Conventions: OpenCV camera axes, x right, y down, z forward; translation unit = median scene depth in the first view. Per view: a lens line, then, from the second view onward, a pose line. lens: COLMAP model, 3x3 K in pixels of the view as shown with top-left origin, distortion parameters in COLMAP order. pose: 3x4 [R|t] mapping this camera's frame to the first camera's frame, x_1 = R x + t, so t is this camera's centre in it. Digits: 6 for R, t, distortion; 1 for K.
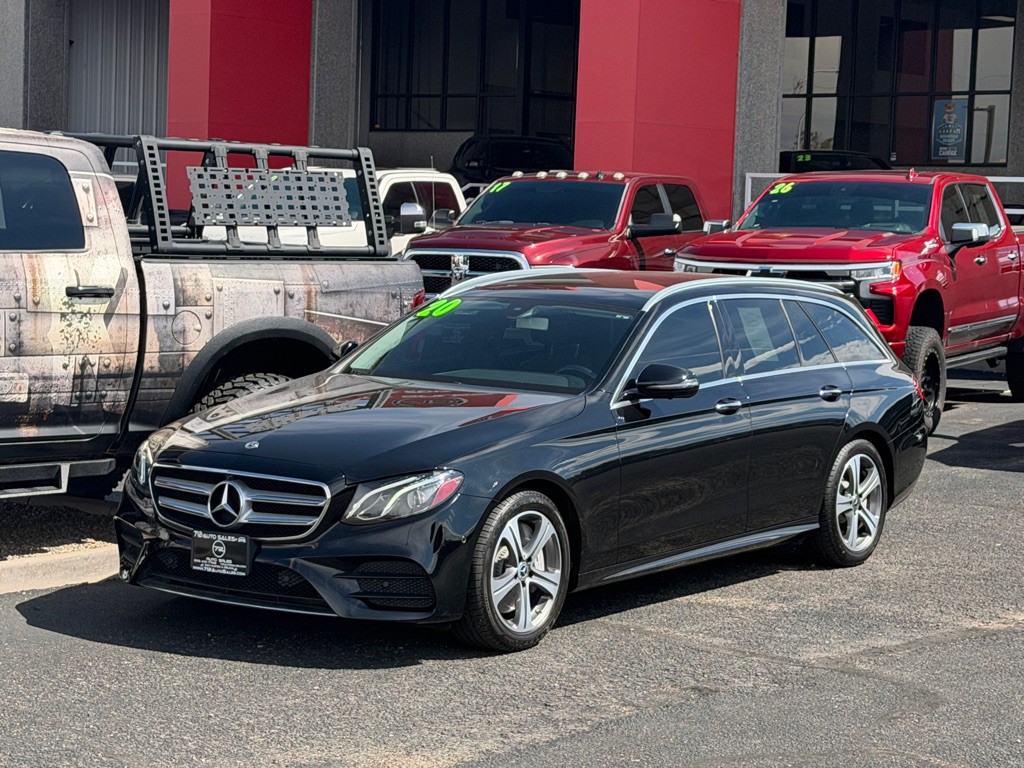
lens RADIAL K [[2313.4, 0, 498.4], [0, 2313.4, 385.3], [0, 0, 1]] dist [0.133493, 0.104618]
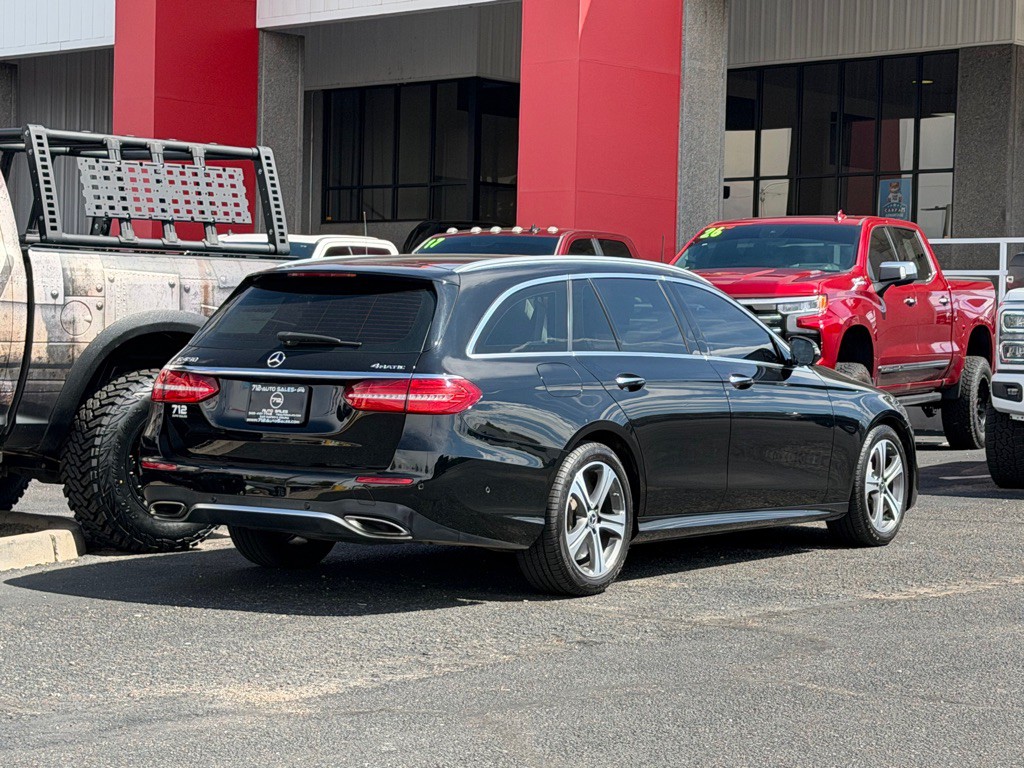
lens RADIAL K [[2318.3, 0, 535.2], [0, 2318.3, 384.6], [0, 0, 1]] dist [0.151237, -0.016811]
pose [[0.999548, -0.012922, 0.027128, 0.031951], [0.014395, 0.998394, -0.054793, 0.059798], [-0.026377, 0.055158, 0.998129, 0.014134]]
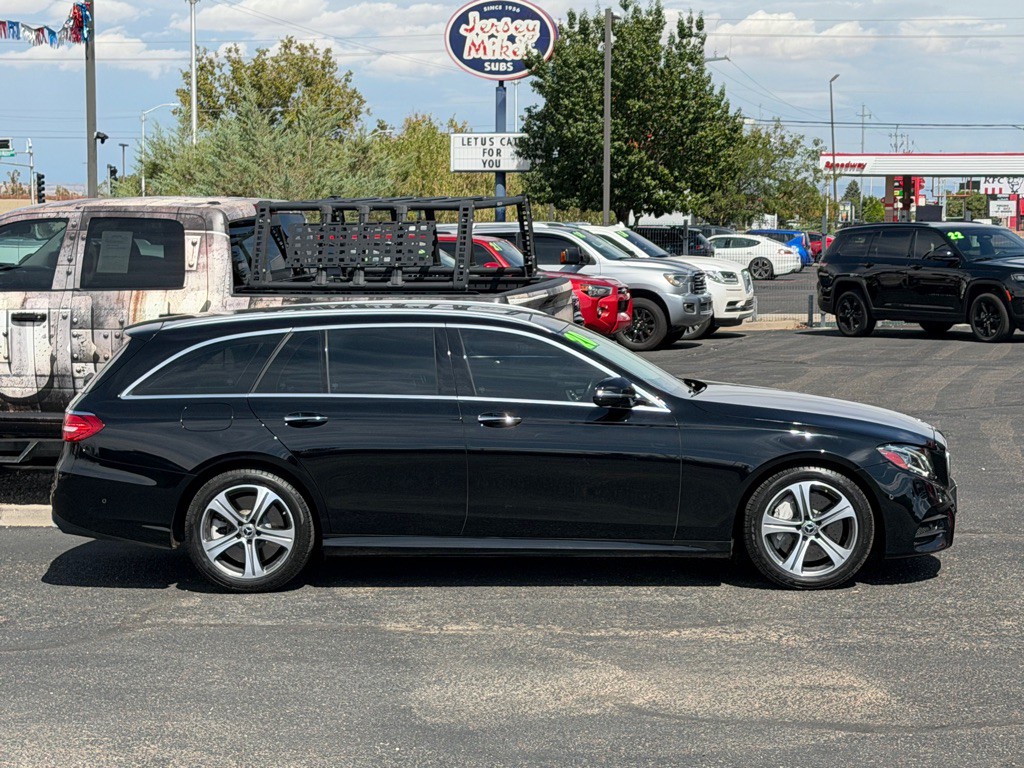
lens RADIAL K [[2321.1, 0, 531.4], [0, 2321.1, 373.0], [0, 0, 1]] dist [0.130283, 0.231441]
pose [[0.525870, 0.024439, -0.850214, 1.069973], [-0.042351, 0.999100, 0.002523, -0.019377], [0.849510, 0.034680, 0.526431, 0.437480]]
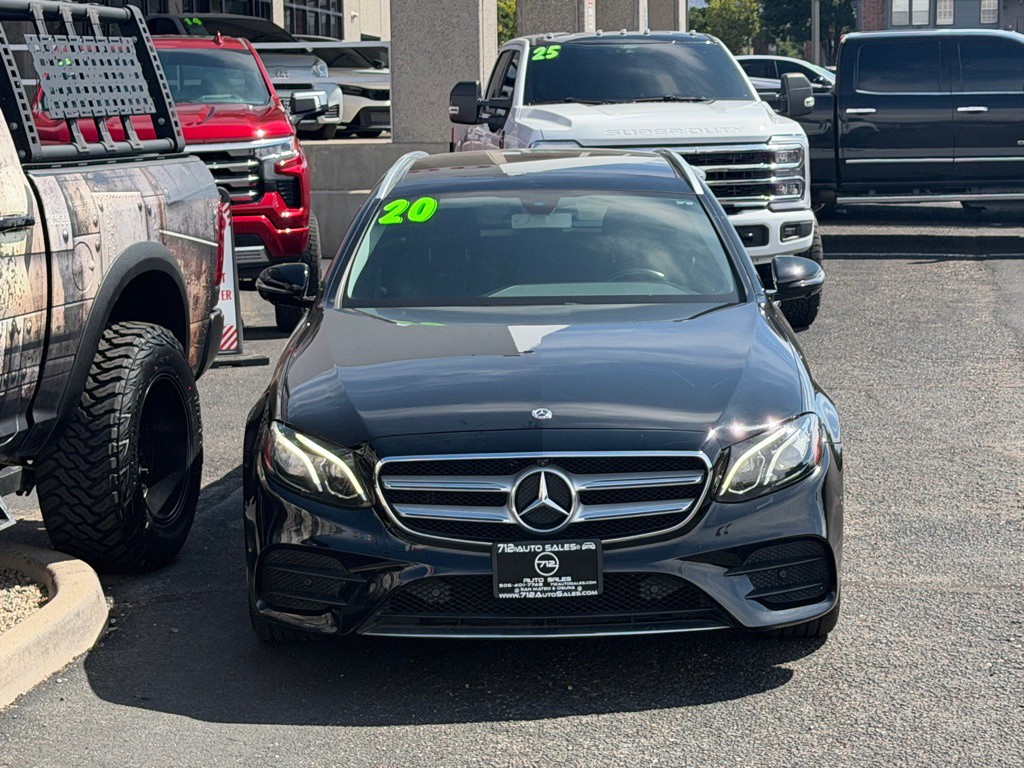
lens RADIAL K [[2318.3, 0, 535.2], [0, 2318.3, 384.6], [0, 0, 1]] dist [0.151237, -0.016811]
pose [[0.812755, -0.115691, 0.571004, -0.428548], [0.086239, 0.993179, 0.078477, -0.032799], [-0.576188, -0.014539, 0.817188, 0.346338]]
